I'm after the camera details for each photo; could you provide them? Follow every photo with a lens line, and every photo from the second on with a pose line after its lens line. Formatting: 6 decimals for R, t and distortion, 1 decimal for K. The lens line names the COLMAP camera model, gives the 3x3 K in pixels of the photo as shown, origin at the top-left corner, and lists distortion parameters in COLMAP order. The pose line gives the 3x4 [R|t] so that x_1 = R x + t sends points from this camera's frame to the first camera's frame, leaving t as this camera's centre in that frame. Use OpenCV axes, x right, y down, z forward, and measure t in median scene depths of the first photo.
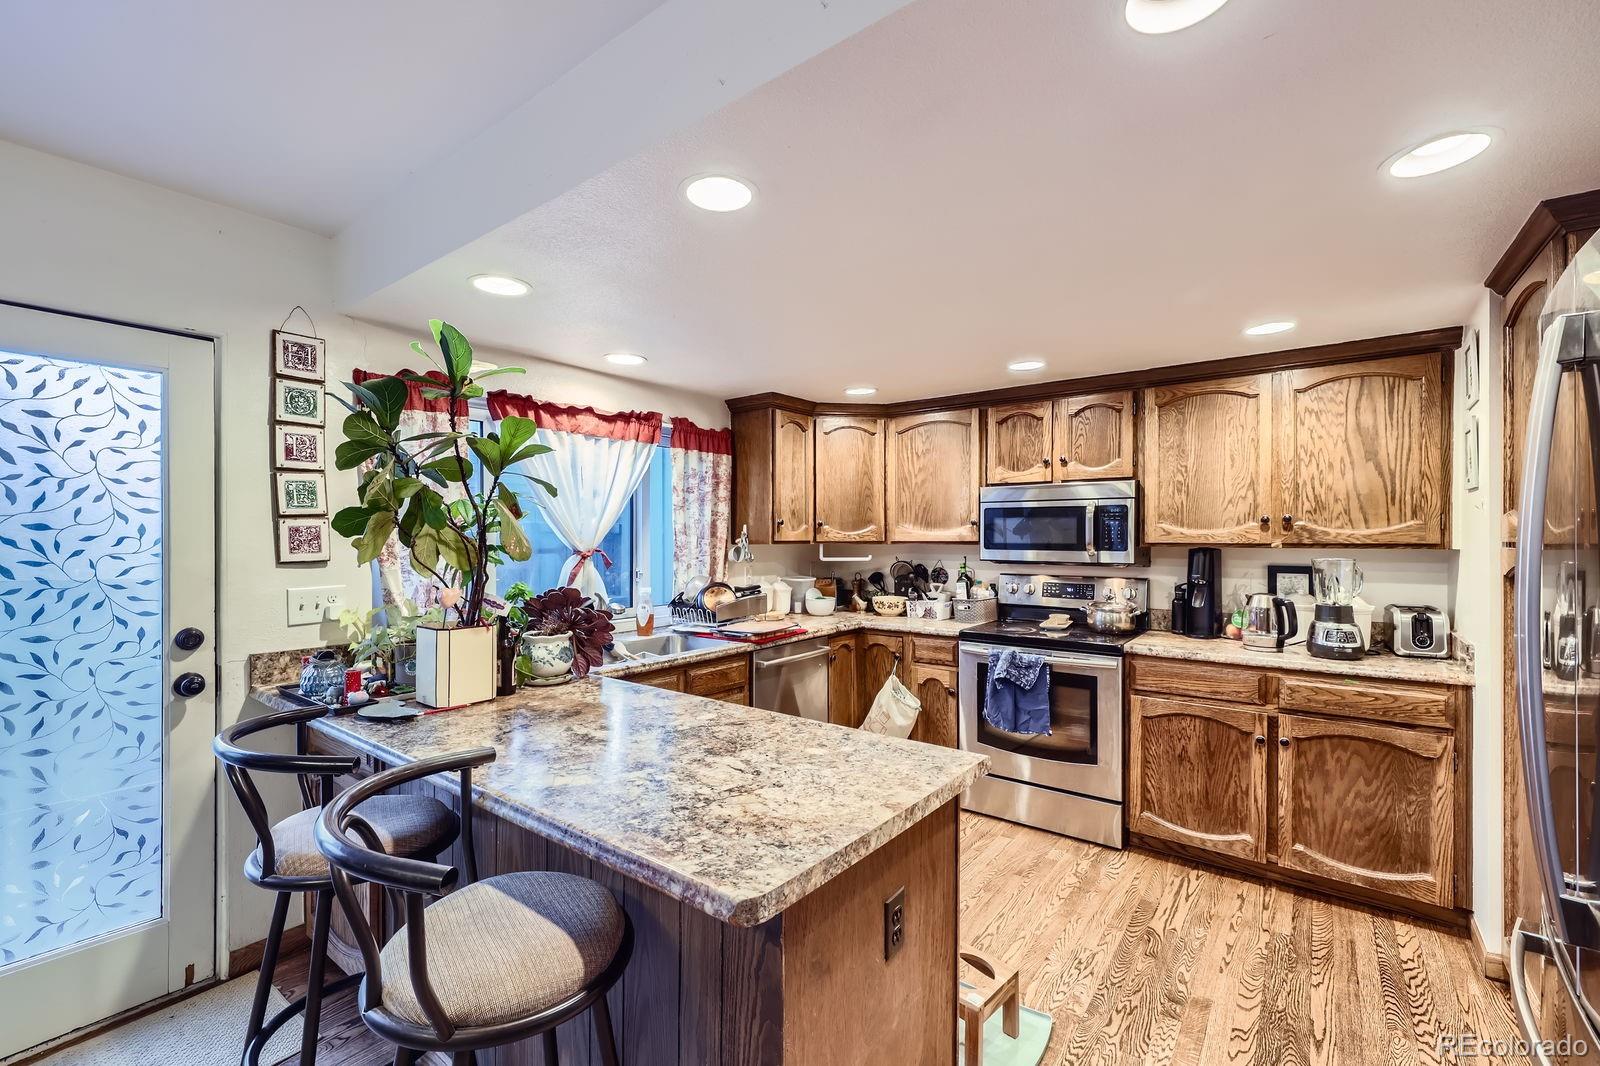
lens RADIAL K [[679.6, 0, 800.0], [0, 679.6, 533.0], [0, 0, 1]] dist [0.002163, 0.000317]
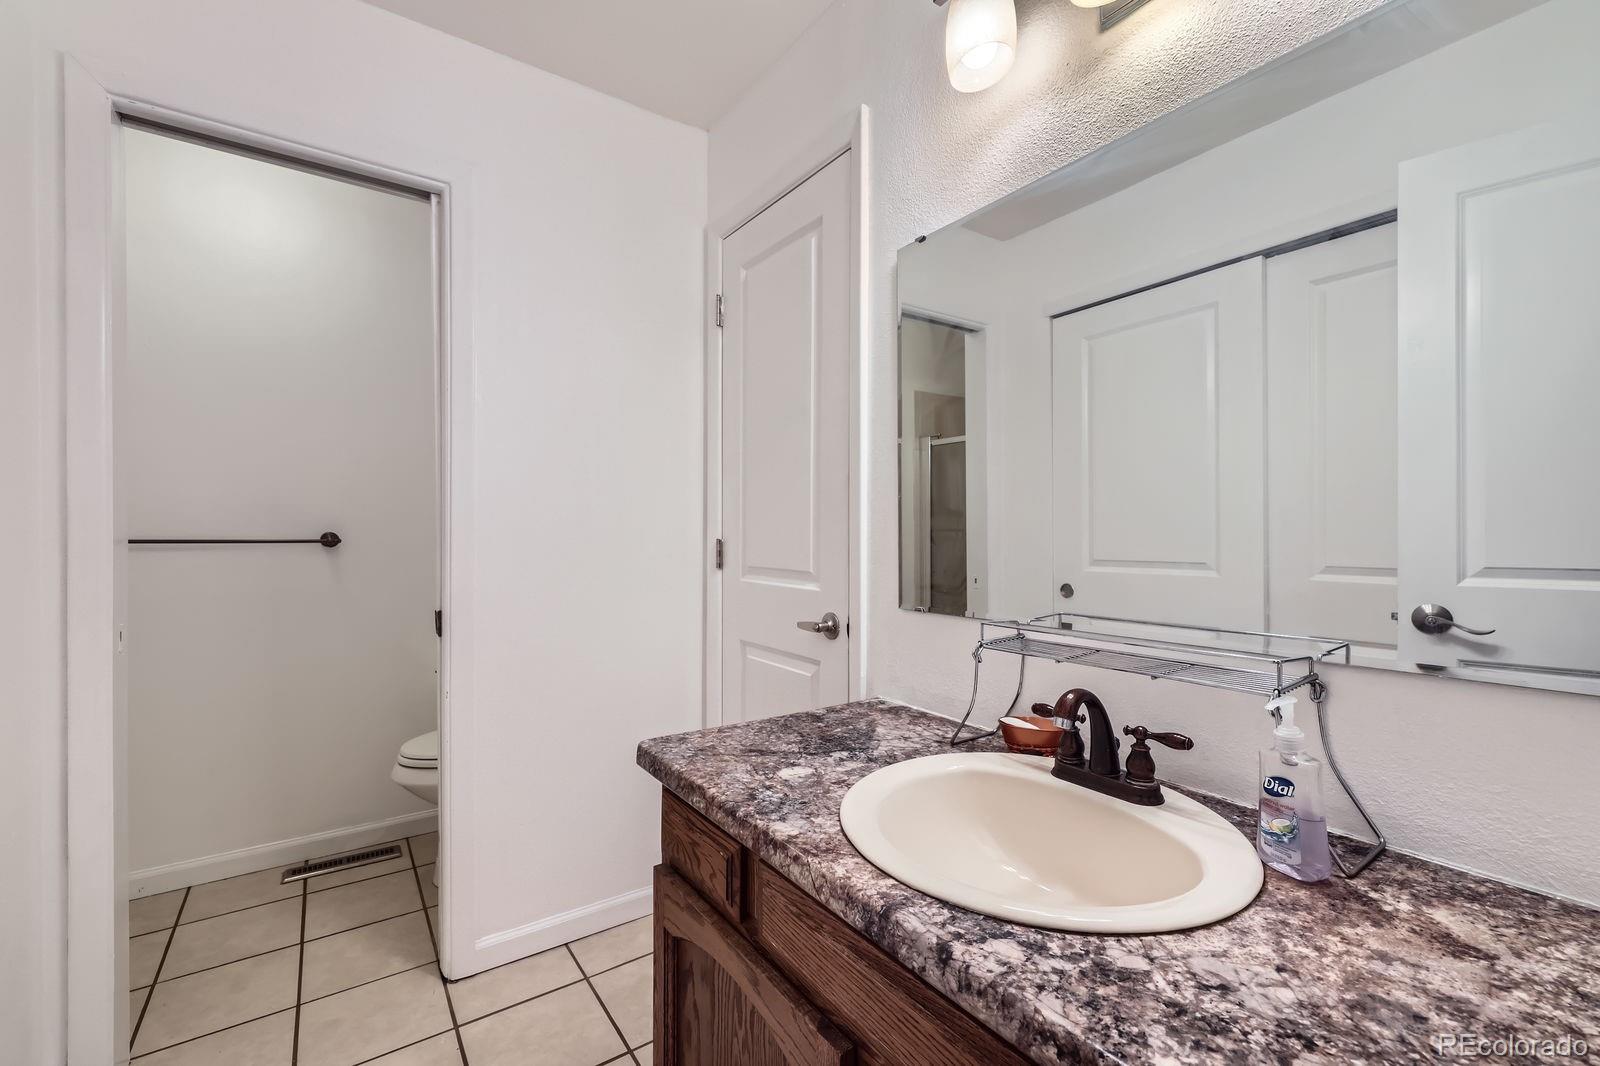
lens RADIAL K [[679.6, 0, 800.0], [0, 679.6, 533.0], [0, 0, 1]] dist [0.002163, 0.000317]
pose [[-0.955648, -0.004602, 0.294476, -0.337202], [-0.007856, 0.999920, -0.009868, 0.083956], [-0.294407, -0.011744, -0.955608, 1.693787]]
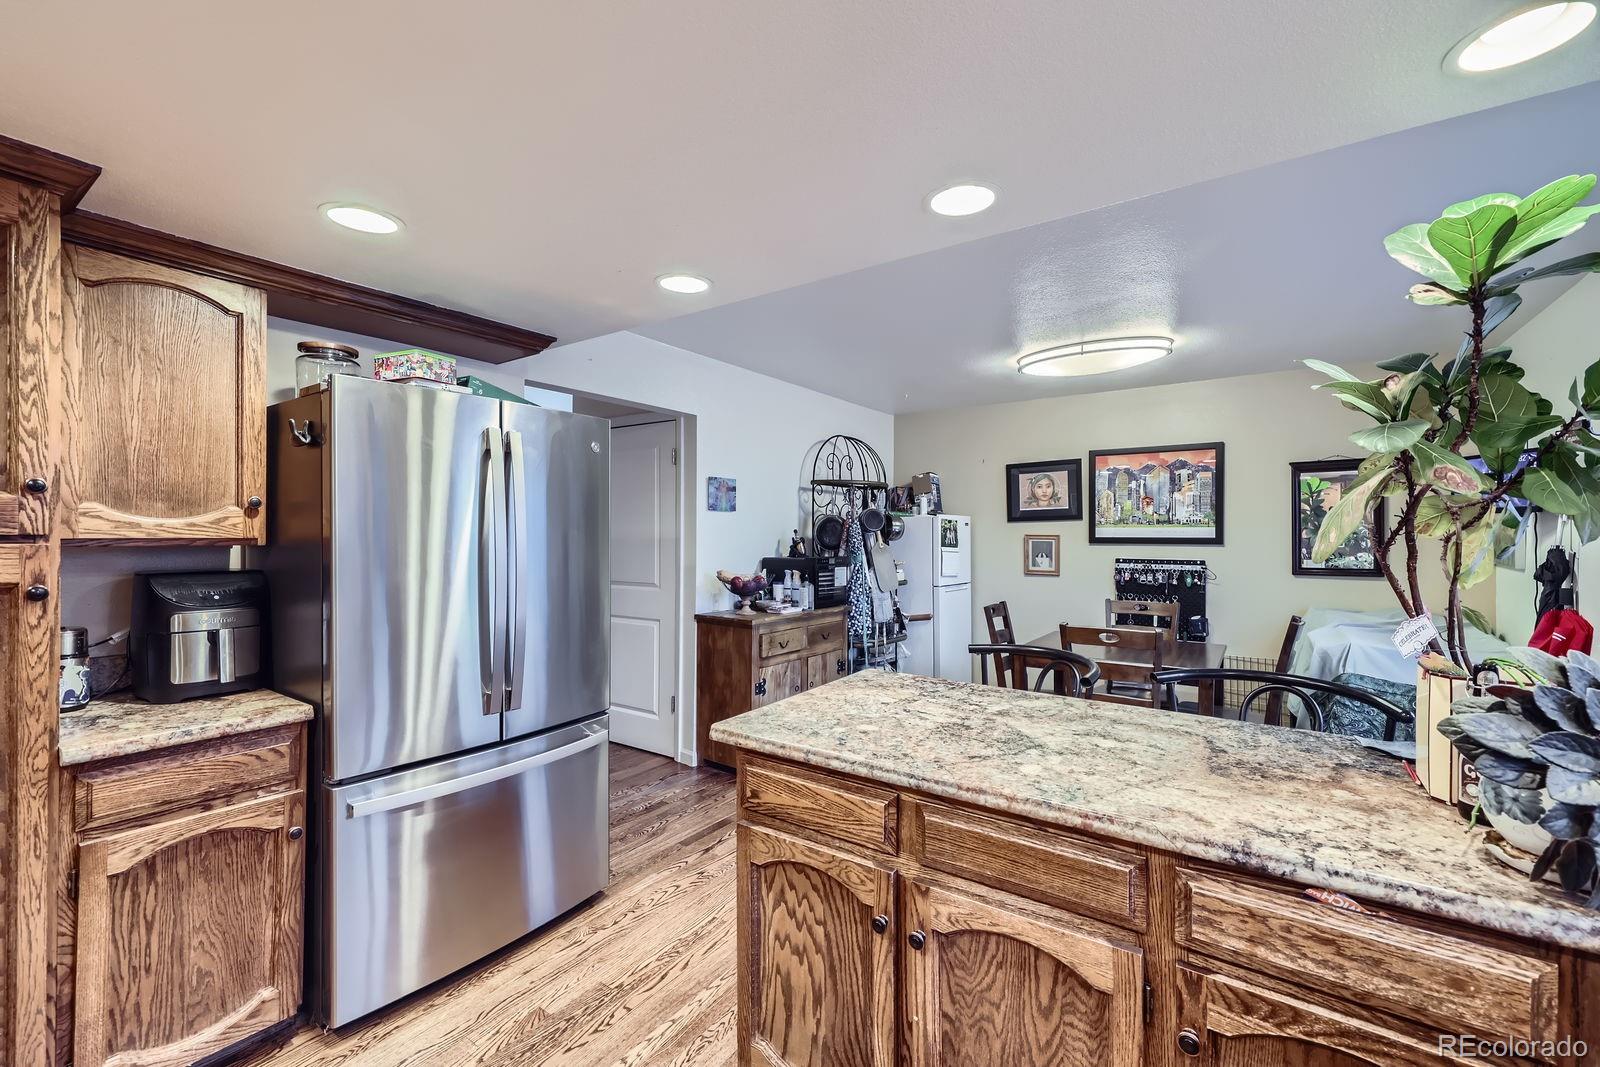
lens RADIAL K [[679.6, 0, 800.0], [0, 679.6, 533.5], [0, 0, 1]] dist [0.002163, 0.000317]
pose [[-0.999023, -0.001414, -0.044175, 0.165230], [-0.001222, 0.999990, -0.004376, 0.016243], [0.044181, -0.004318, -0.999014, 1.907549]]
